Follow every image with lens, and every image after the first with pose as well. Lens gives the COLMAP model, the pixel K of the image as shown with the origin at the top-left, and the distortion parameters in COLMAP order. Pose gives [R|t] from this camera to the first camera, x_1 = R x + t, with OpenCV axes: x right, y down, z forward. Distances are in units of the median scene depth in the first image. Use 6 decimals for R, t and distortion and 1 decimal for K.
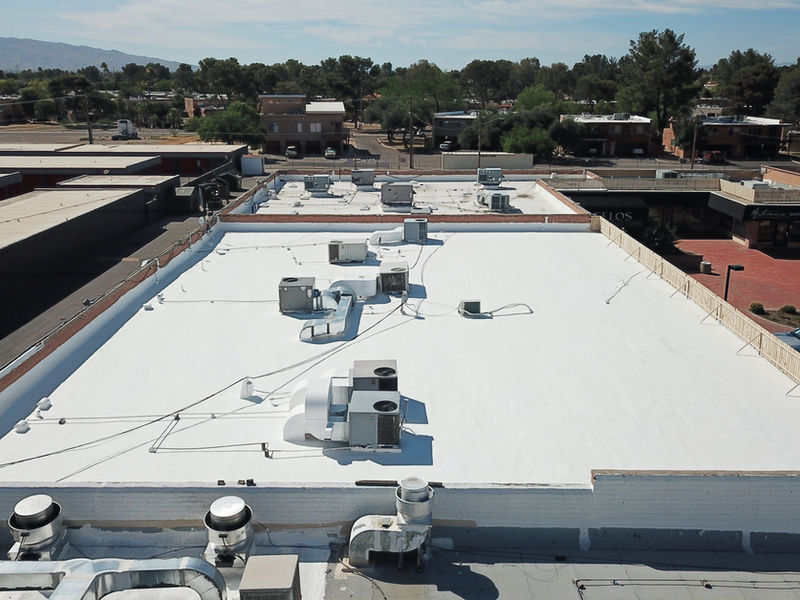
lens RADIAL K [[713.5, 0, 399.1], [0, 713.5, 299.4], [0, 0, 1]] dist [0.009847, -0.024505]
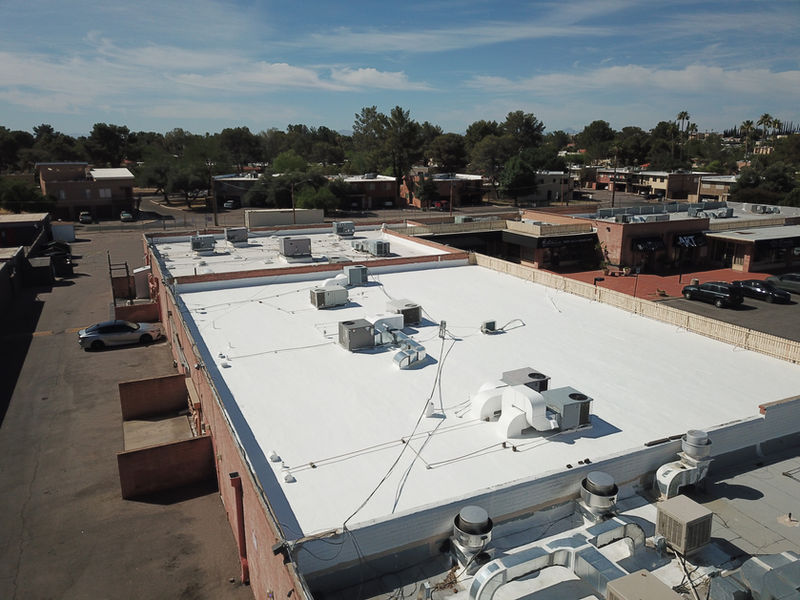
lens RADIAL K [[605.0, 0, 401.1], [0, 605.0, 341.9], [0, 0, 1]] dist [0.043723, -0.079329]
pose [[0.901408, -0.135526, 0.411213, -0.244743], [0.129481, 0.990664, 0.042669, -0.014107], [-0.413157, 0.014782, 0.910540, 0.029739]]
